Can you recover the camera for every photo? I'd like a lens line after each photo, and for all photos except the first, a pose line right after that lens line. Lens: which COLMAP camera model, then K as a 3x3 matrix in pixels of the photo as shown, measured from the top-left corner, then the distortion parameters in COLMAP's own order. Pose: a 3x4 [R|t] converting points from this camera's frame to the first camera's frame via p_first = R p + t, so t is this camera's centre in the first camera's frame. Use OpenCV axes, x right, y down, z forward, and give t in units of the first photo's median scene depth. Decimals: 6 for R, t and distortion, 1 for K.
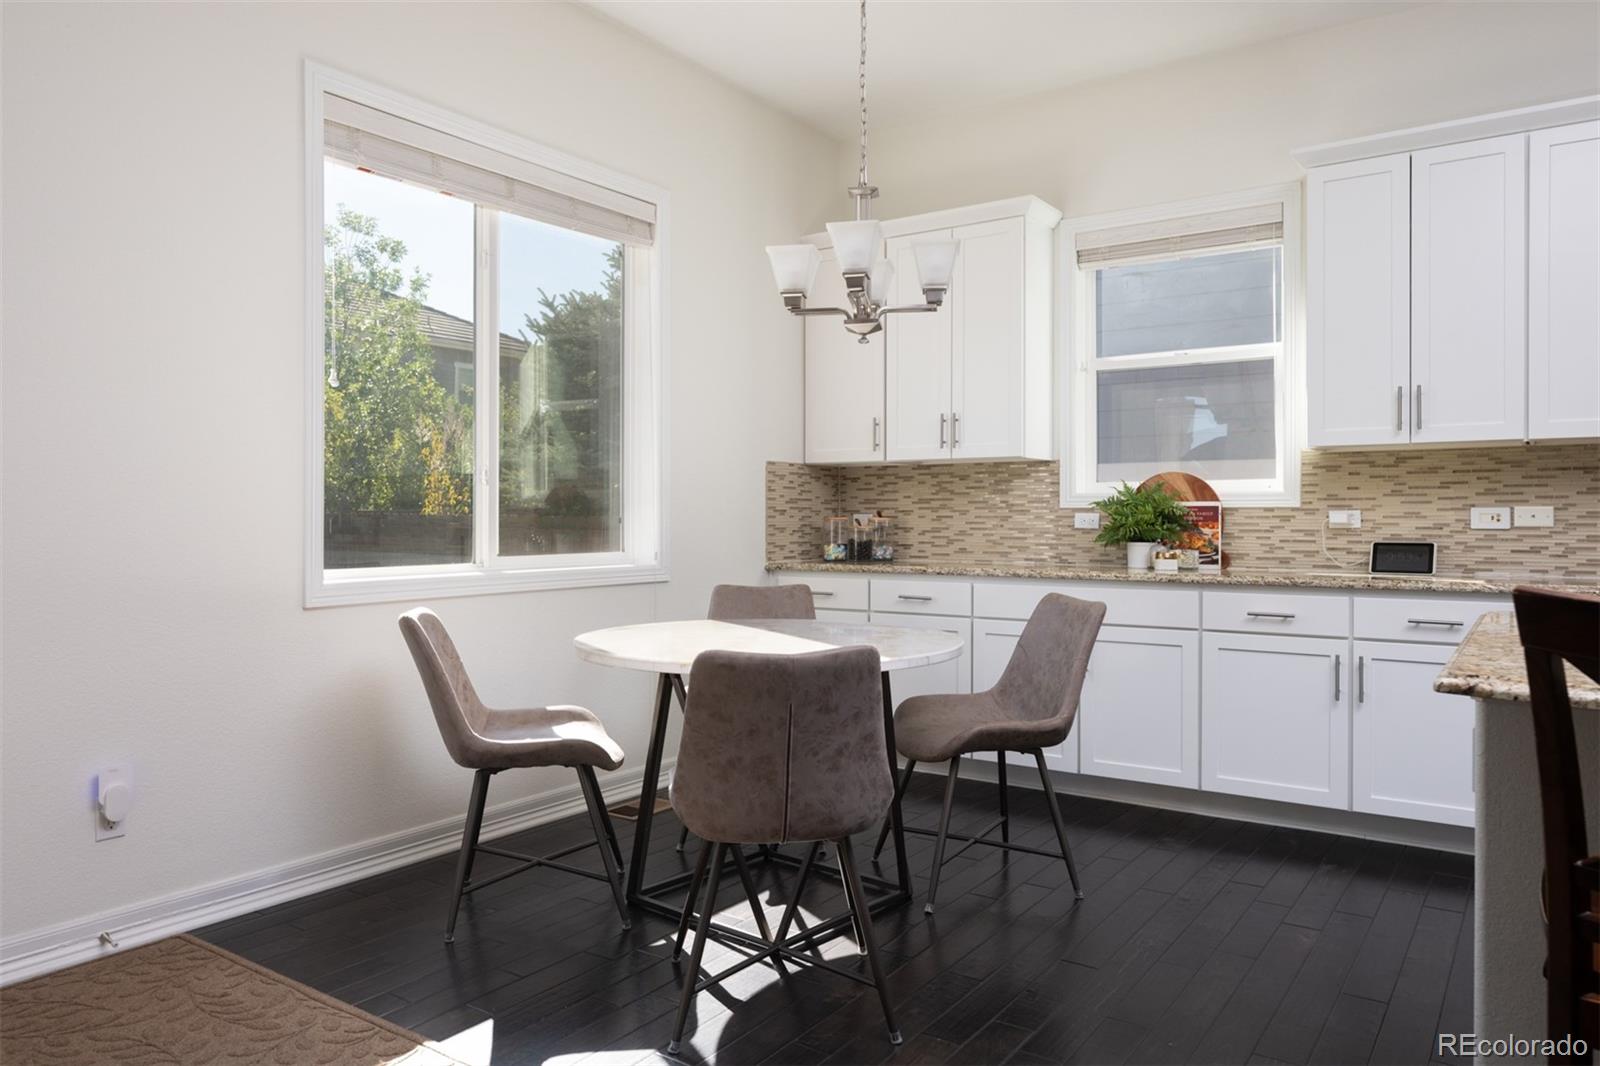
lens RADIAL K [[1089.3, 0, 802.4], [0, 1089.3, 518.3], [0, 0, 1]] dist [-0.006095, -0.001806]
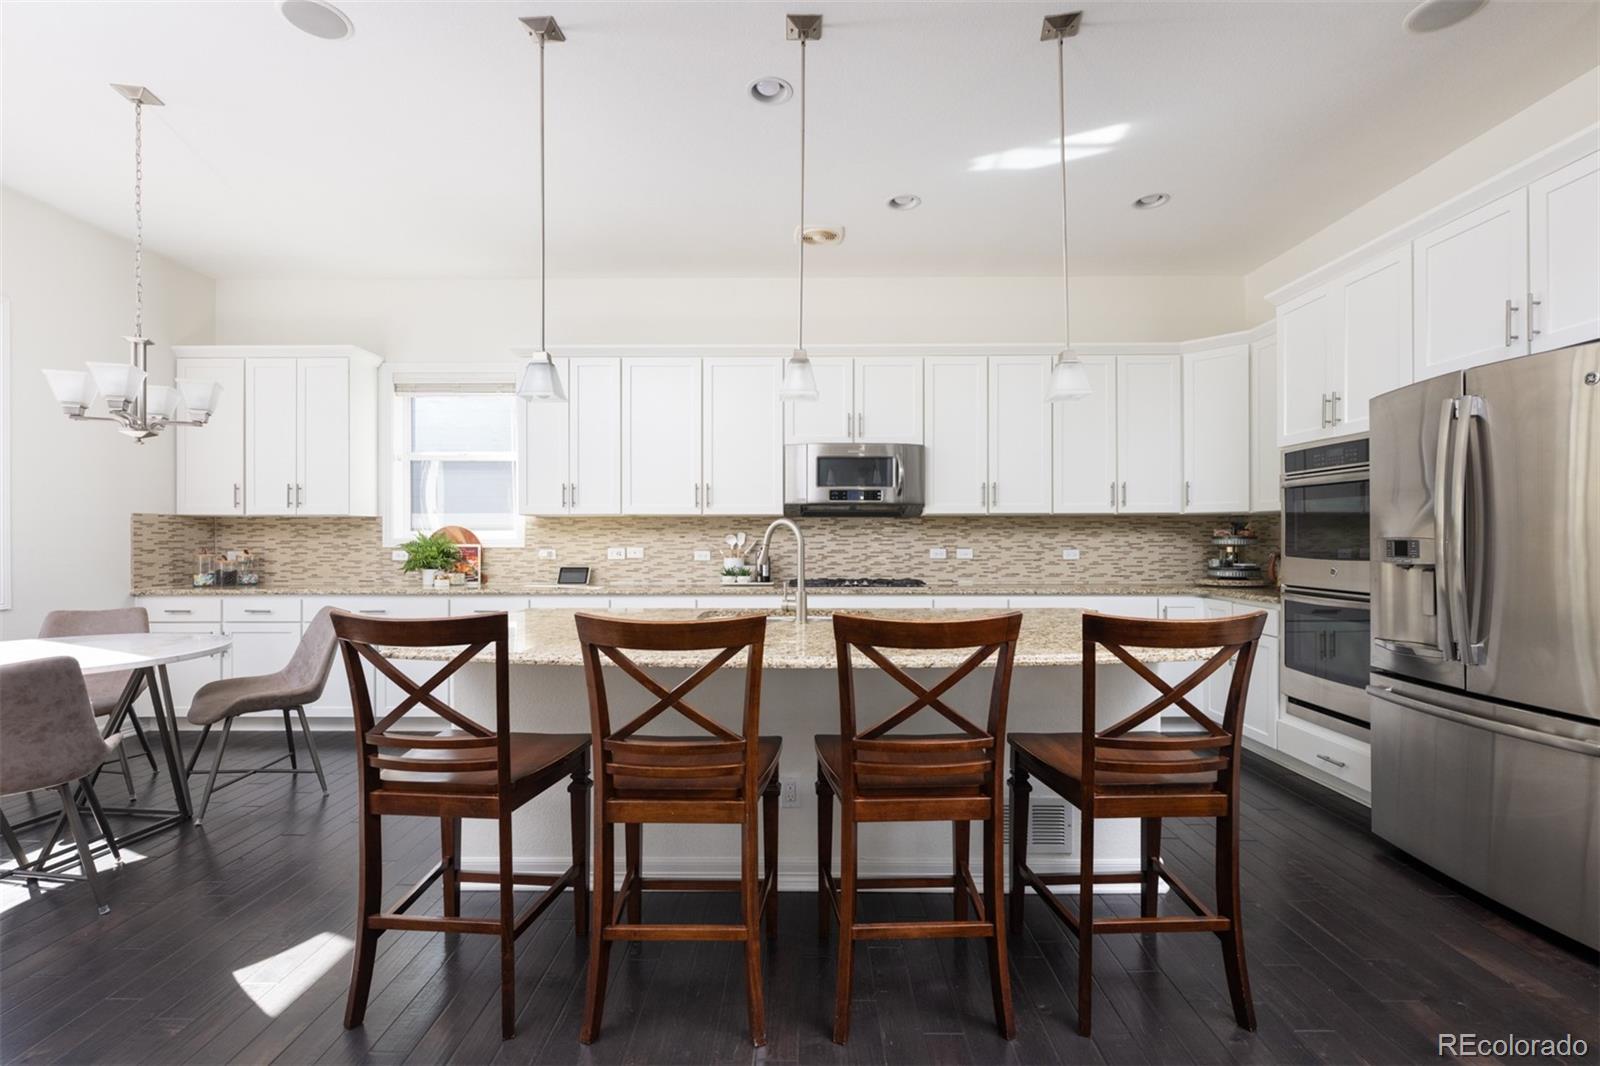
lens RADIAL K [[712.8, 0, 799.7], [0, 712.8, 538.0], [0, 0, 1]] dist [-0.001234, 0.000073]
pose [[0.826286, 0.000190, 0.563251, 0.167142], [0.001687, 0.999995, -0.002813, -0.020599], [-0.563248, 0.003274, 0.826281, -0.190844]]
